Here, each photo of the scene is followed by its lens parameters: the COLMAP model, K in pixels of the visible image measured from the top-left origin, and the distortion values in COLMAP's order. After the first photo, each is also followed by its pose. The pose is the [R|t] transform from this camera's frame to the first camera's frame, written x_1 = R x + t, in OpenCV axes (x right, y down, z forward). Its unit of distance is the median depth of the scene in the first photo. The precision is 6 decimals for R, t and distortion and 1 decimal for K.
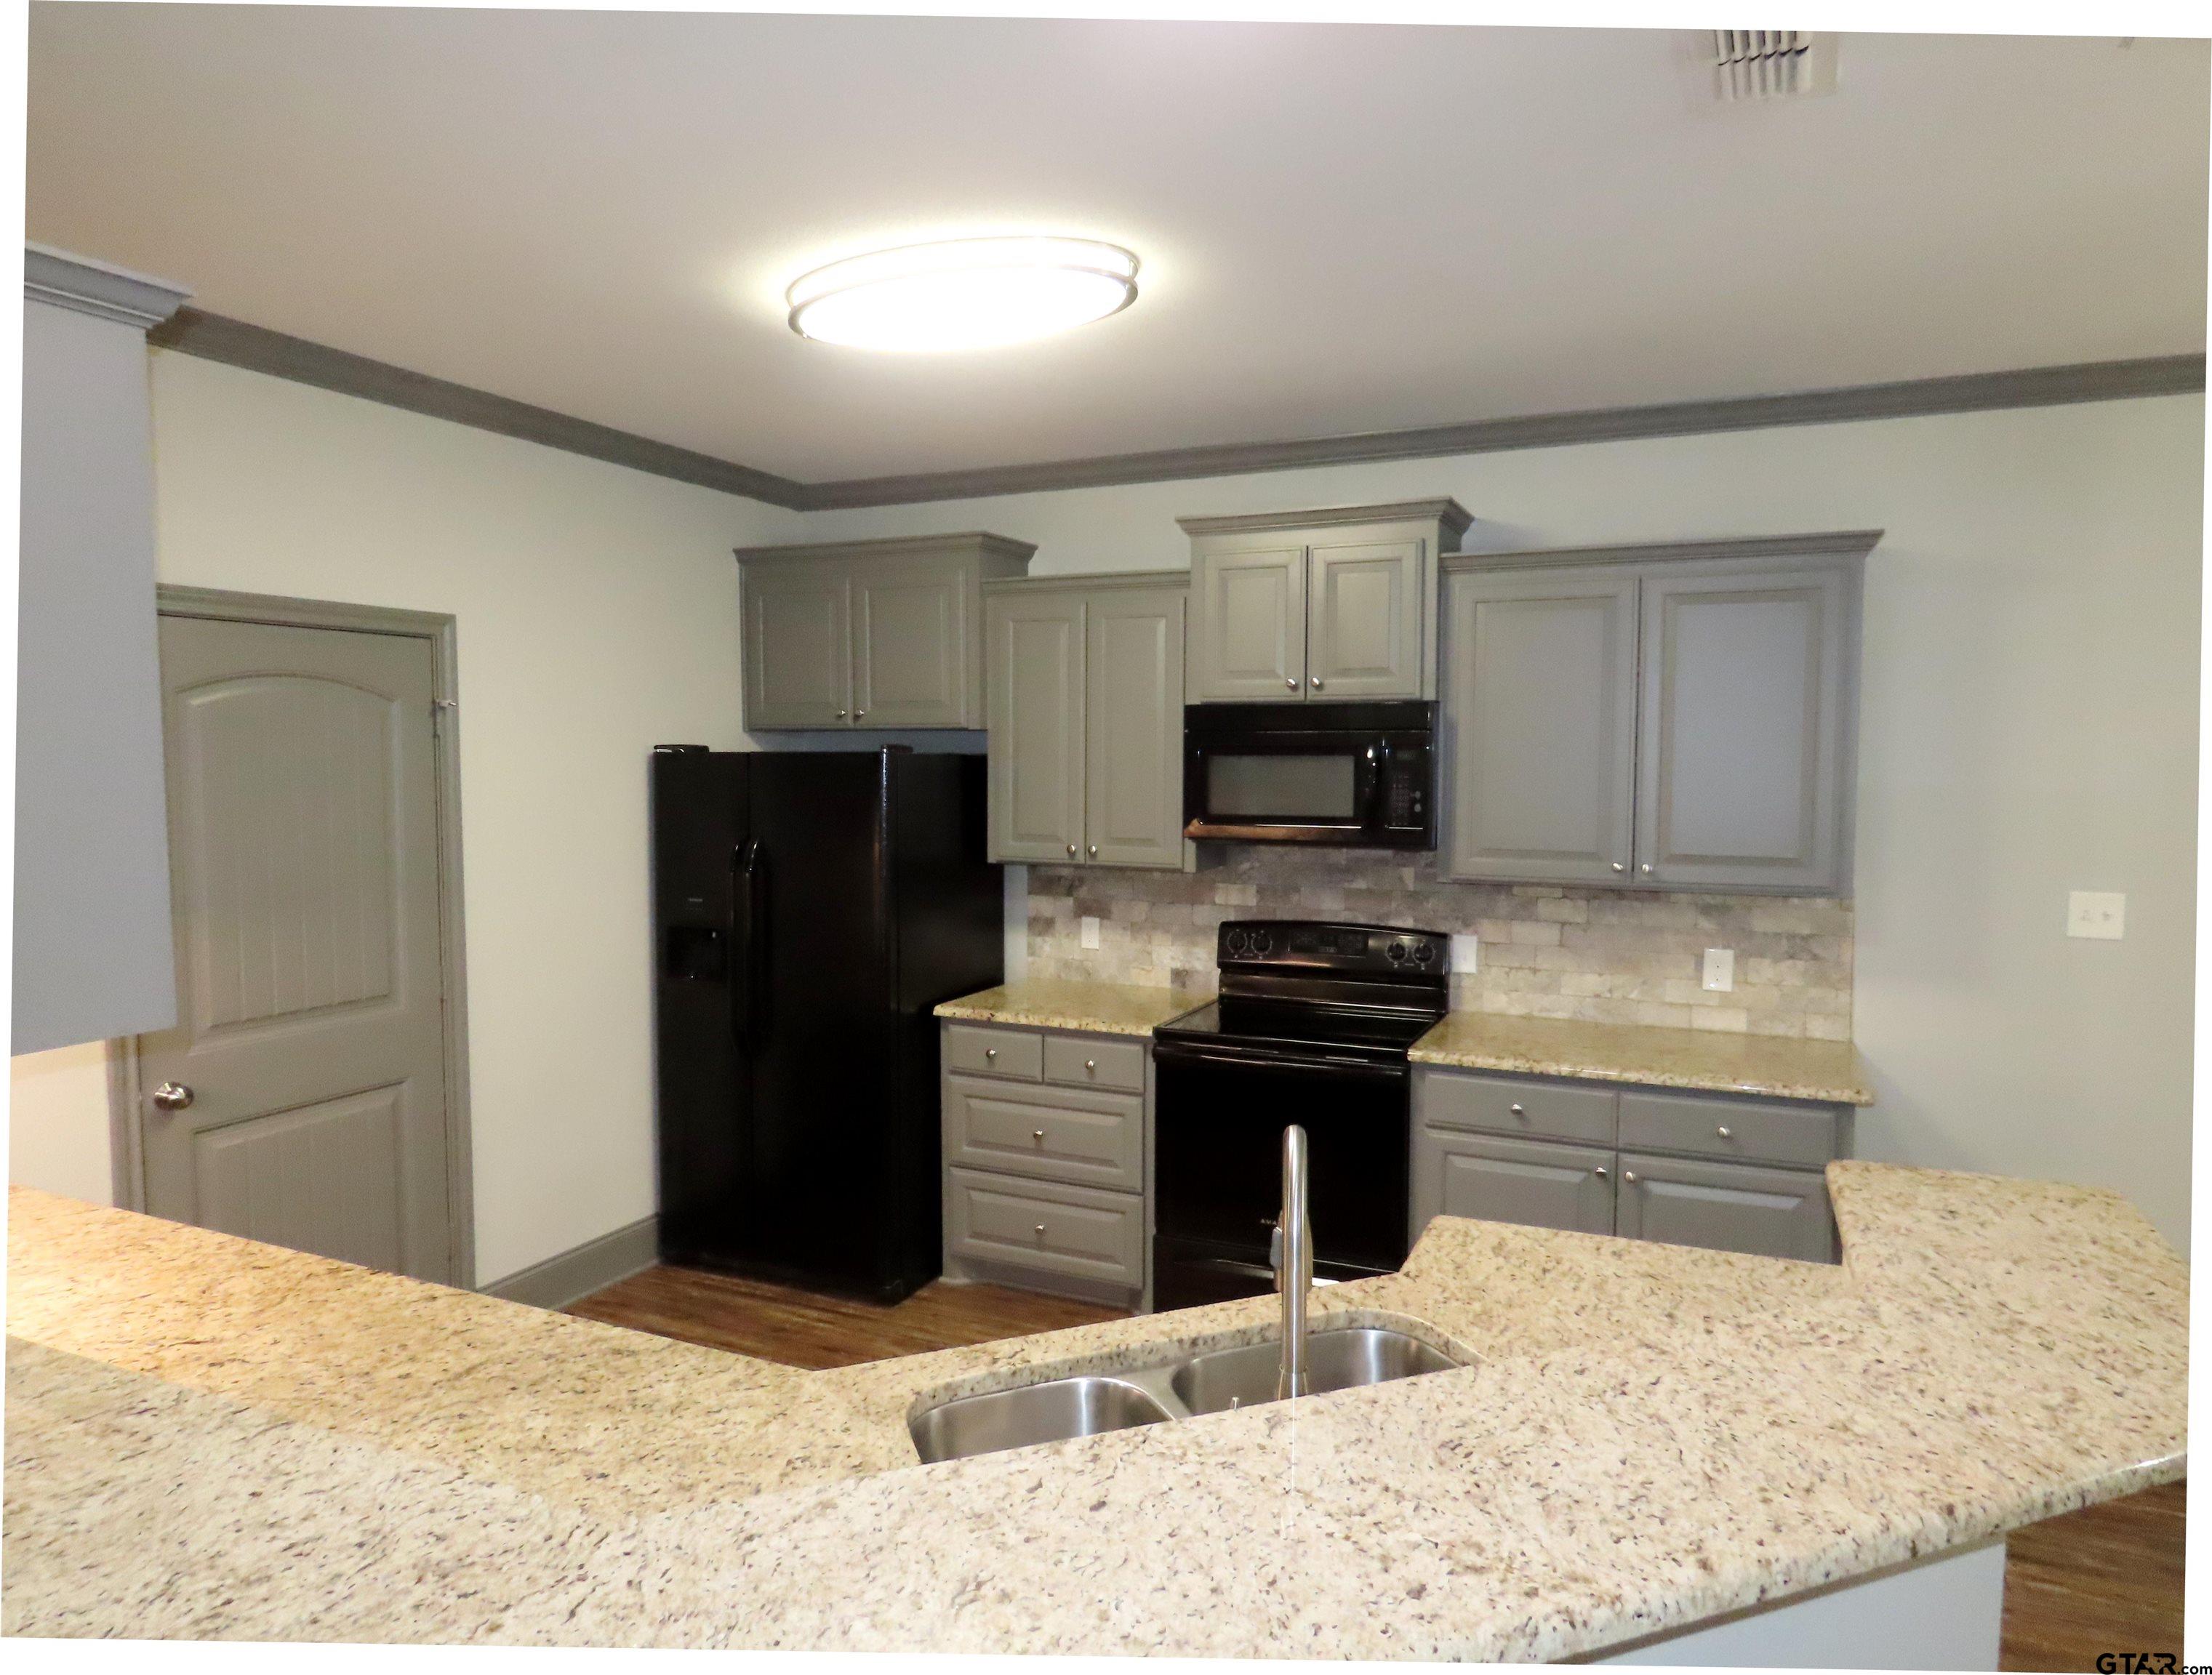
lens RADIAL K [[1403.0, 0, 1106.0], [0, 1403.0, 837.5], [0, 0, 1]] dist [-0.001507, -0.000045]
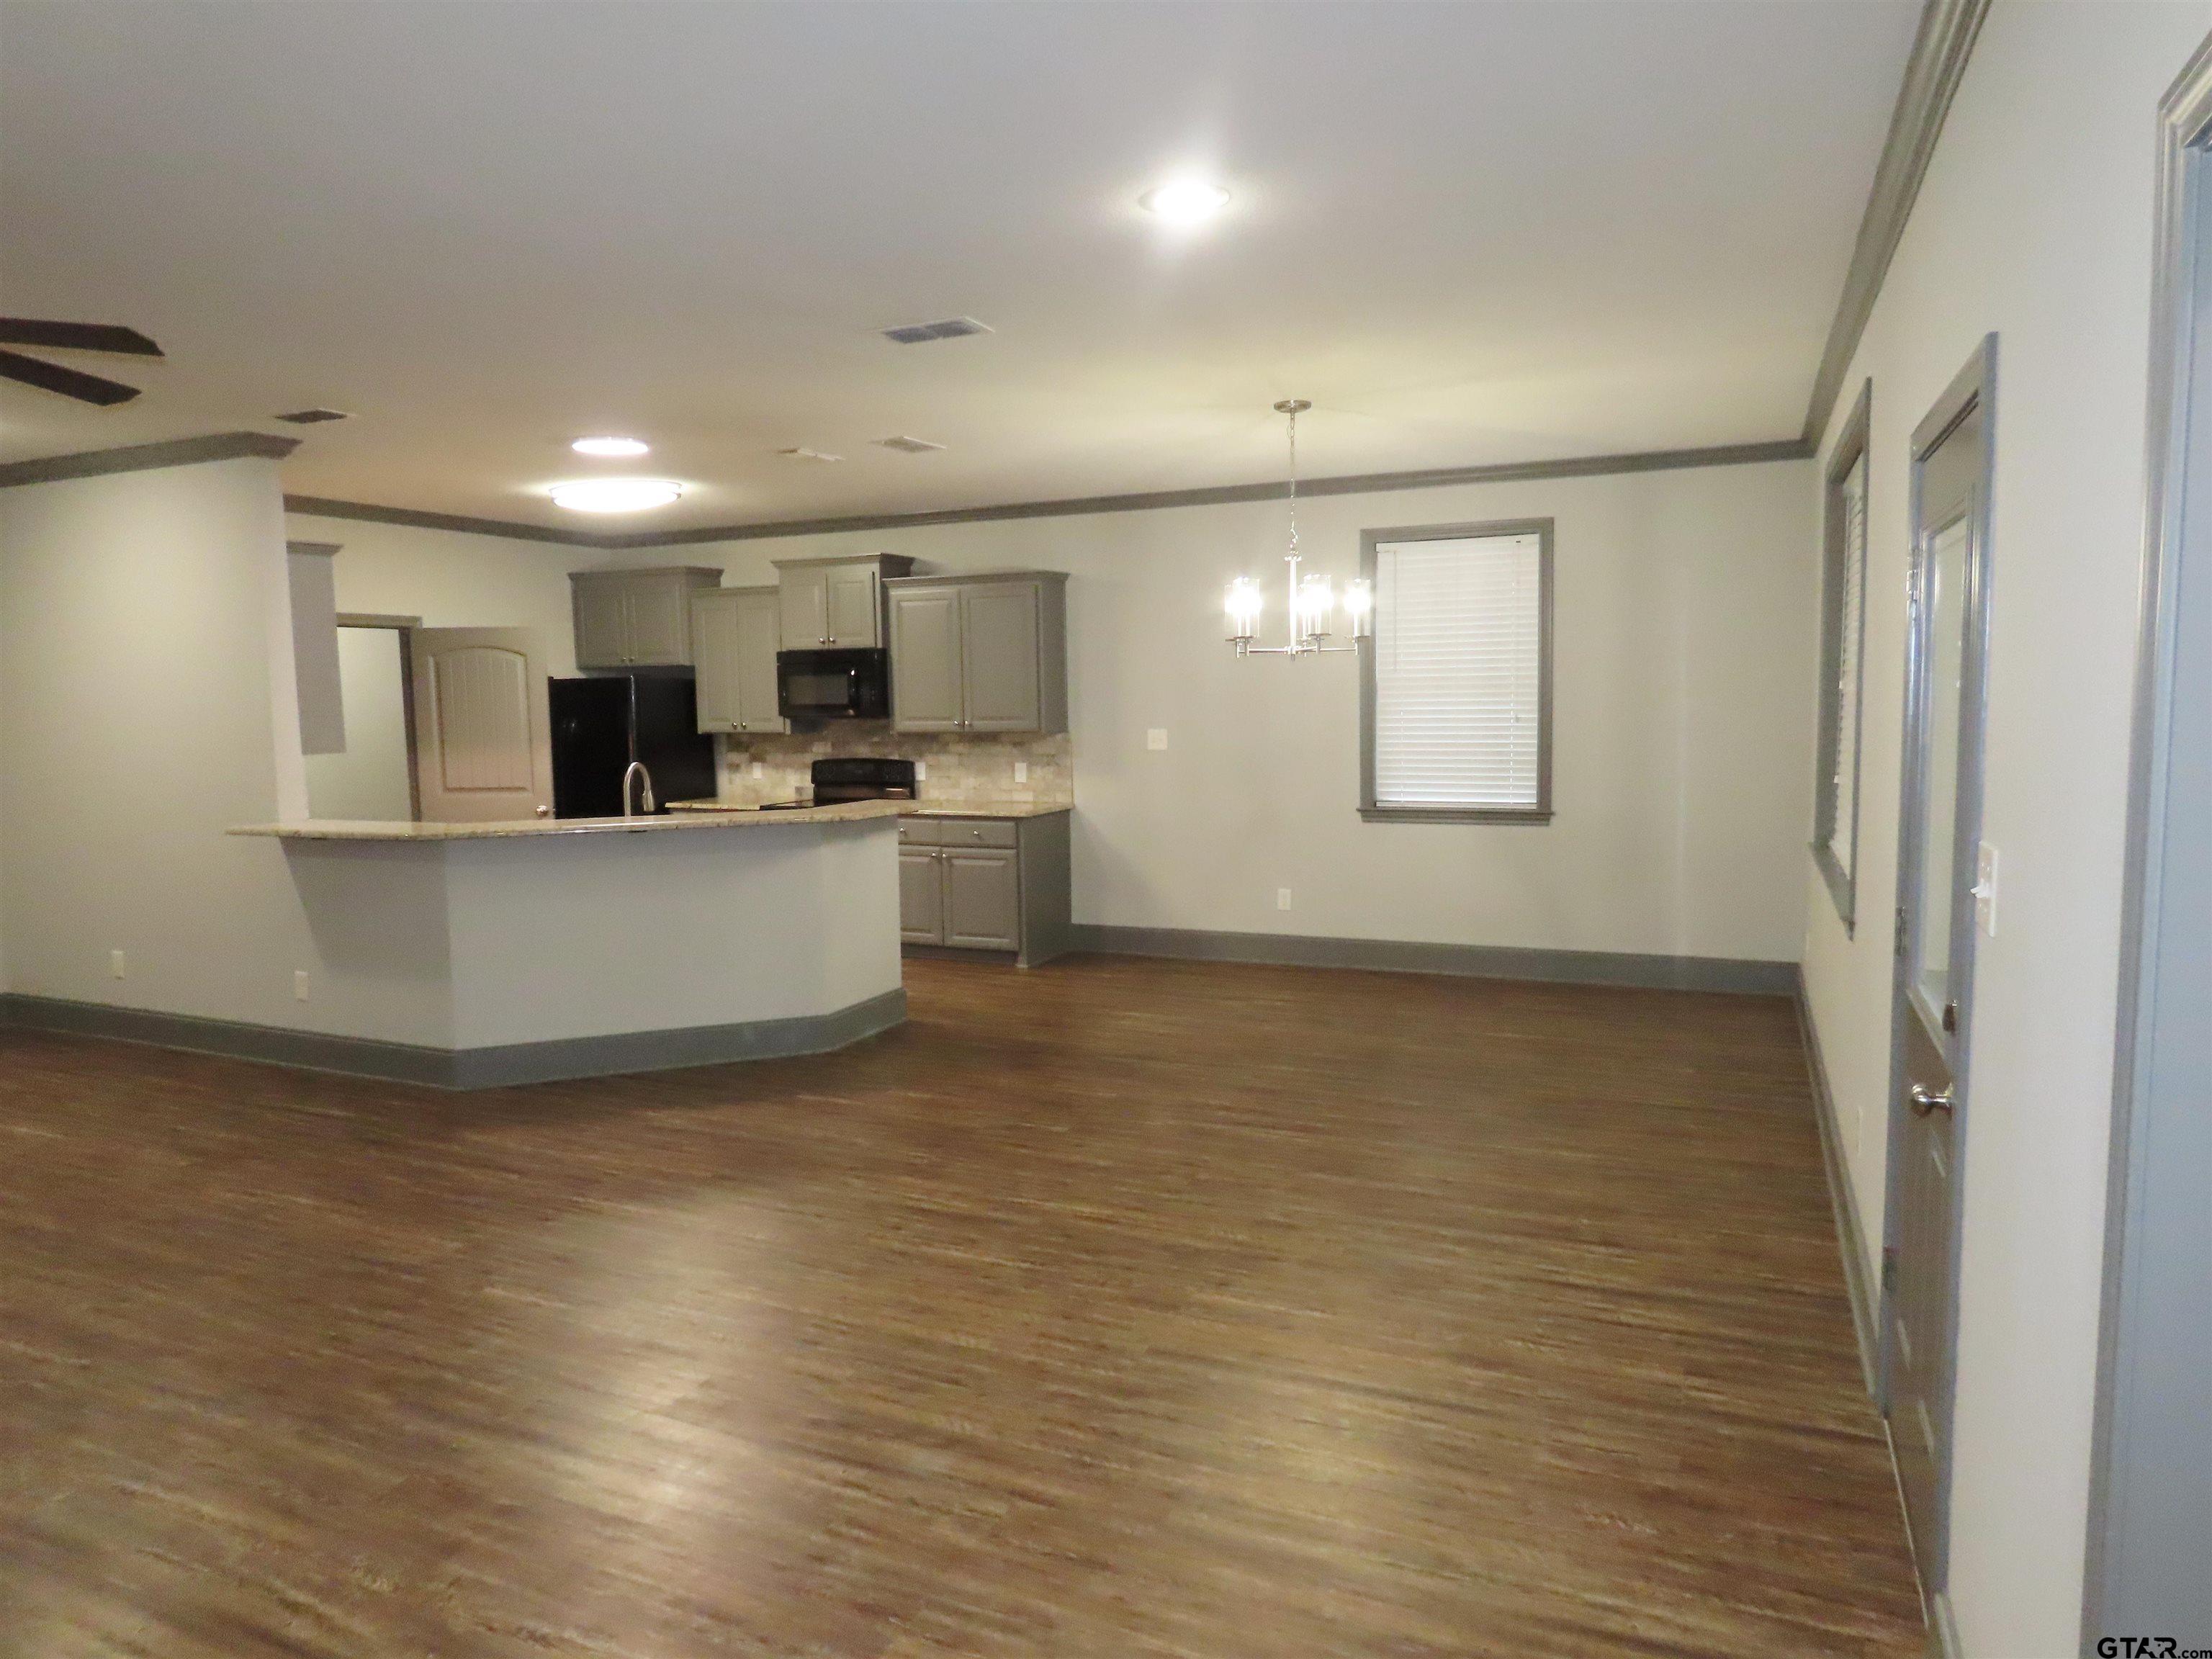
lens RADIAL K [[1381.6, 0, 1106.0], [0, 1381.6, 829.5], [0, 0, 1]] dist [-0.015774, 0.006802]
pose [[0.999787, -0.017616, 0.010787, 0.516046], [0.017196, 0.999135, 0.037852, 0.098799], [-0.011445, -0.037659, 0.999225, -1.050718]]
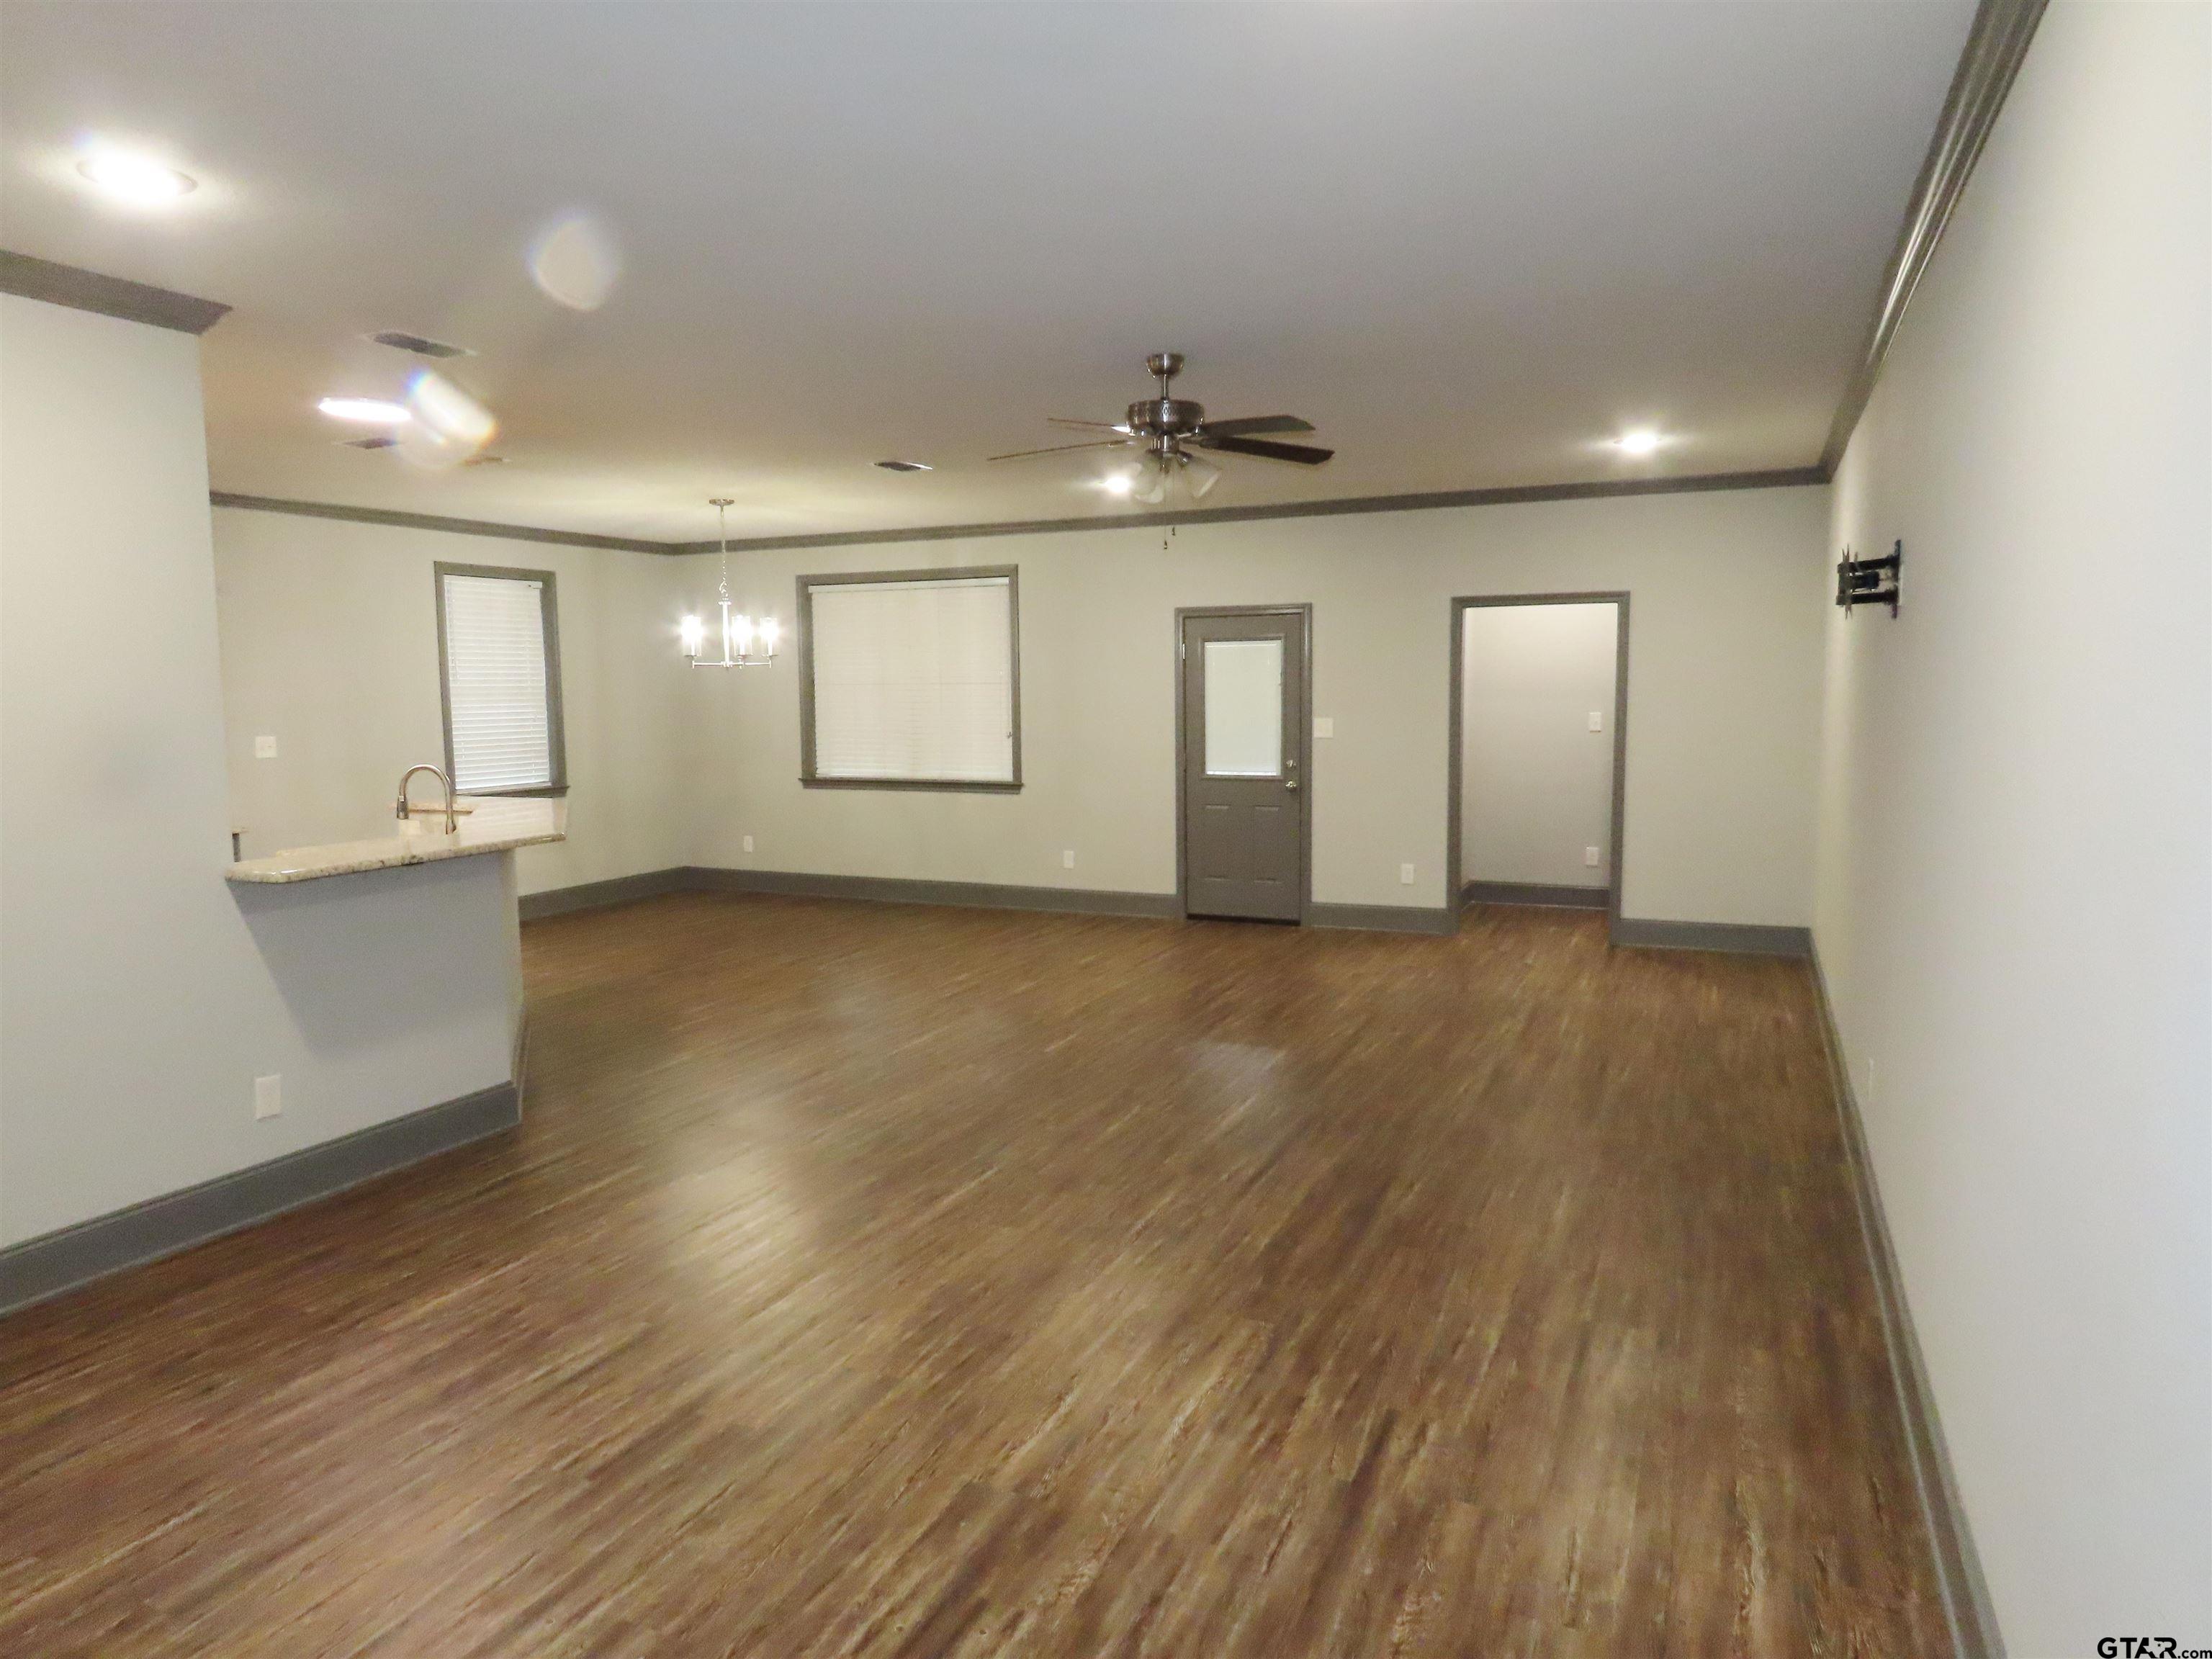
lens RADIAL K [[1381.6, 0, 1106.0], [0, 1381.6, 829.5], [0, 0, 1]] dist [-0.015774, 0.006802]
pose [[-0.000501, -0.106097, 0.994356, -1.252224], [0.073951, 0.991629, 0.105844, 0.045656], [-0.997262, 0.073587, 0.007349, -0.274624]]
